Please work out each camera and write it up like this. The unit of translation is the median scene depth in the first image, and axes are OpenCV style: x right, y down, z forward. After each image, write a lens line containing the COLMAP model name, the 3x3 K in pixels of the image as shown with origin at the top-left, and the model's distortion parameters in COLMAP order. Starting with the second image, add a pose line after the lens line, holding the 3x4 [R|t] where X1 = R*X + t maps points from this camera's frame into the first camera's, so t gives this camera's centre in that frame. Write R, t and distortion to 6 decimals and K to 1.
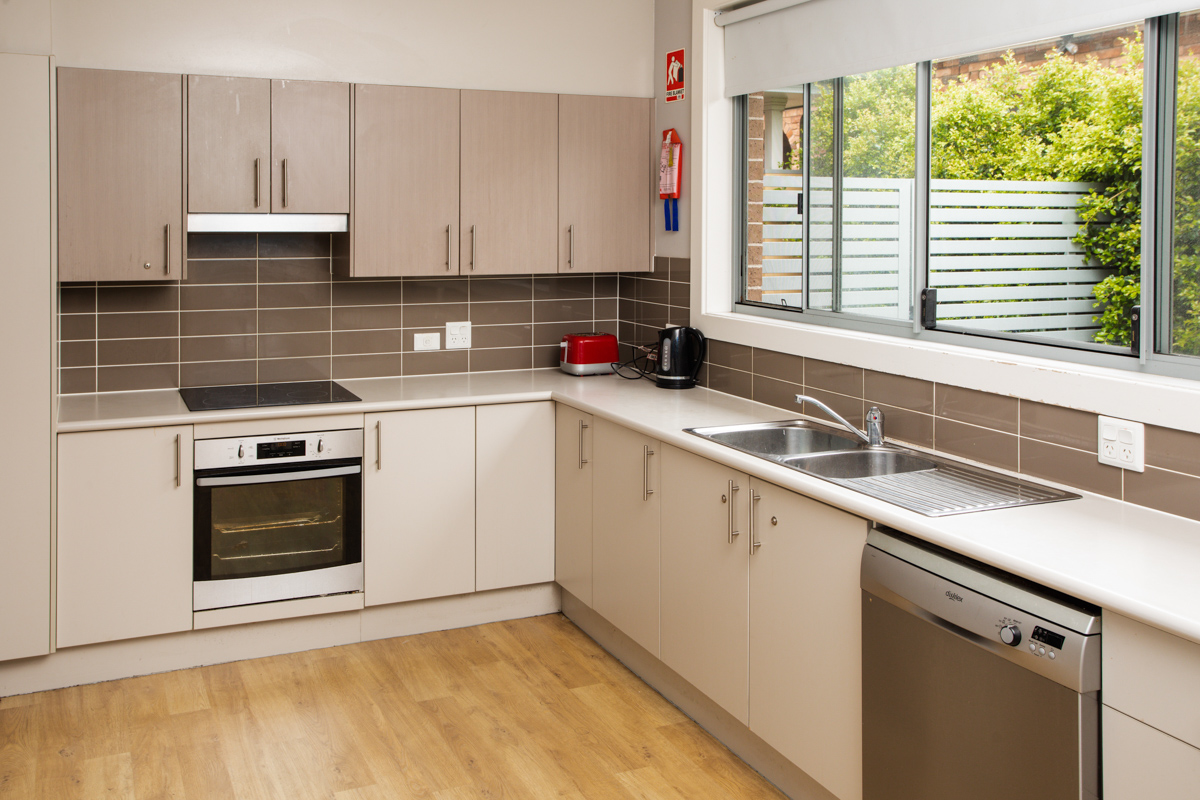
lens RADIAL K [[1136.9, 0, 599.3], [0, 1136.9, 400.4], [0, 0, 1]] dist [-0.019499, 0.000000]
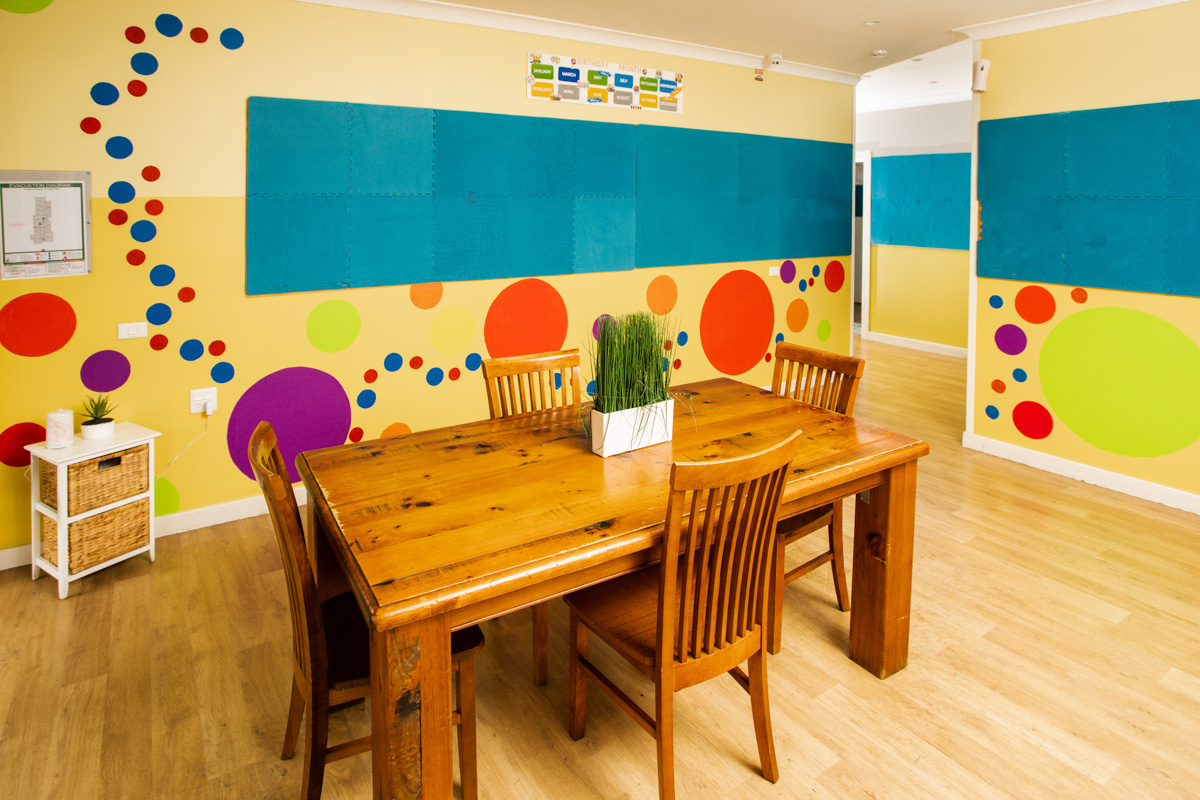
lens RADIAL K [[705.6, 0, 600.4], [0, 705.6, 400.4], [0, 0, 1]] dist [0.007289, 0.003133]
pose [[-0.991717, 0.015938, -0.127448, -0.402931], [-0.039717, 0.905585, 0.422302, -0.141887], [0.122146, 0.423866, -0.897451, 0.864250]]
